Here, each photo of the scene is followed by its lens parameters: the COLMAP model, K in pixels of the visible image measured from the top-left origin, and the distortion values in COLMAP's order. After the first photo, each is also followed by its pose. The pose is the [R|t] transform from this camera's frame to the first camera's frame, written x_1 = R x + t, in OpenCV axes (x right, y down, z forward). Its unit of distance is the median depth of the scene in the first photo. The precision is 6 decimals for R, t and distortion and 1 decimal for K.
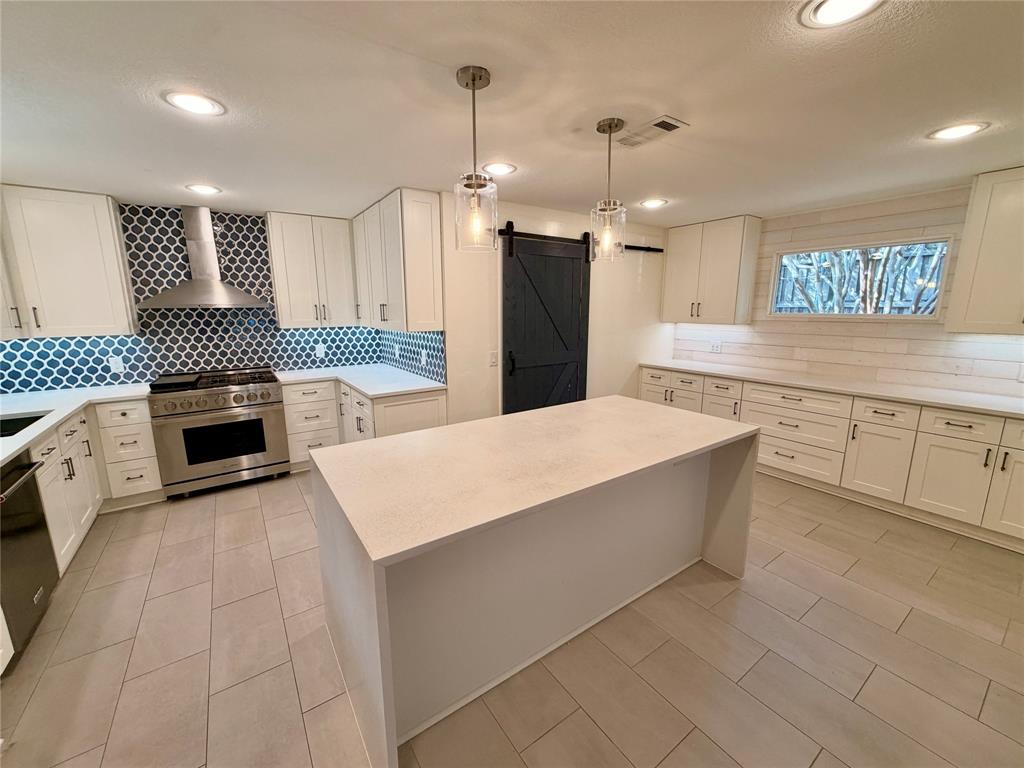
lens RADIAL K [[409.6, 0, 508.7], [0, 409.6, 384.5], [0, 0, 1]] dist [0.000838, -0.000525]
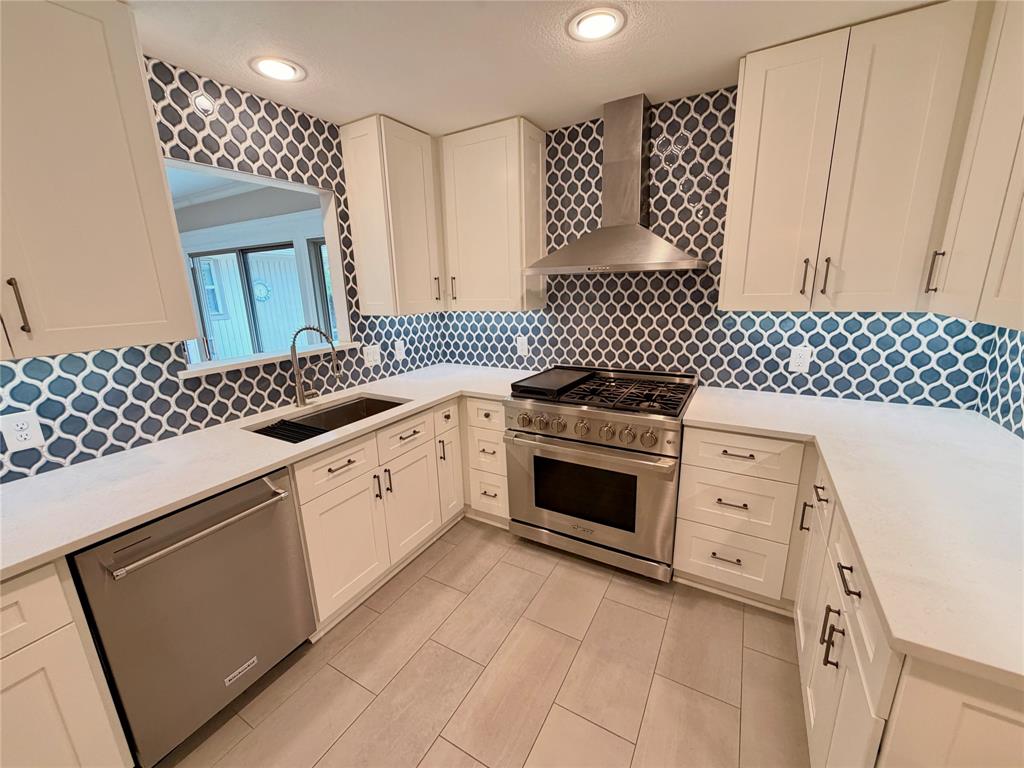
lens RADIAL K [[409.6, 0, 508.7], [0, 409.6, 384.5], [0, 0, 1]] dist [0.000838, -0.000525]
pose [[0.428137, 0.210445, -0.878870, -0.211790], [-0.144183, 0.975958, 0.163454, -0.096696], [0.892138, 0.056737, 0.448186, 0.569079]]
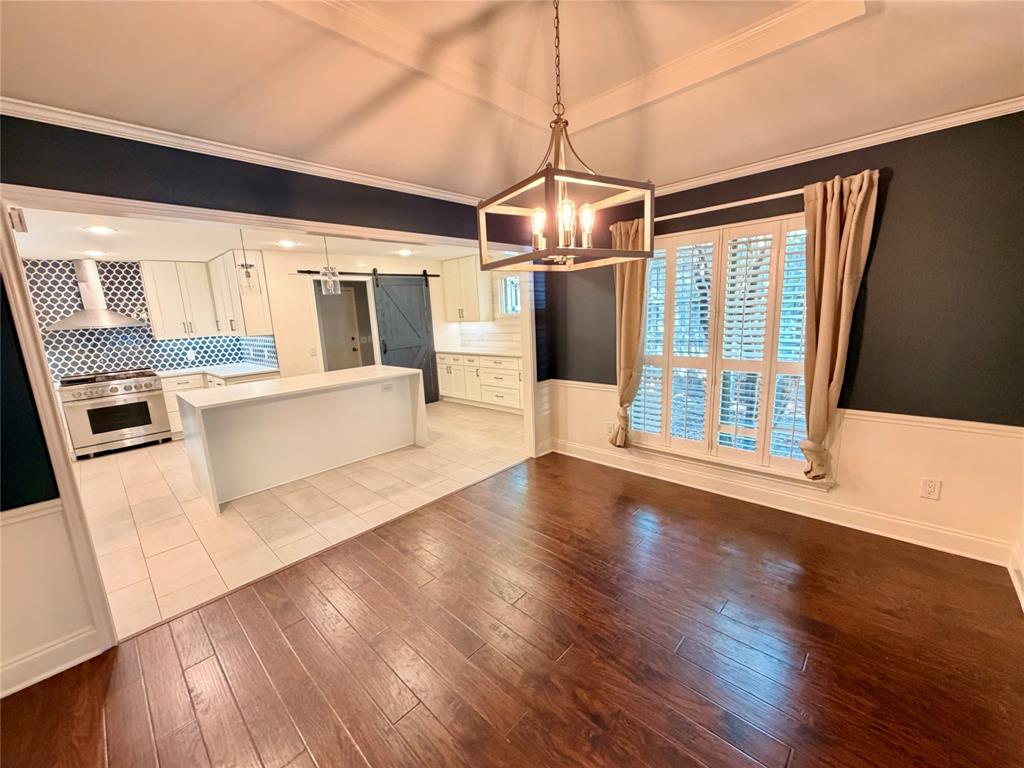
lens RADIAL K [[409.6, 0, 508.7], [0, 409.6, 384.5], [0, 0, 1]] dist [0.000838, -0.000525]
pose [[0.978800, -0.078898, 0.189012, 0.378480], [0.081781, 0.996622, -0.007489, 0.134491], [-0.187782, 0.022788, 0.981946, -0.659217]]
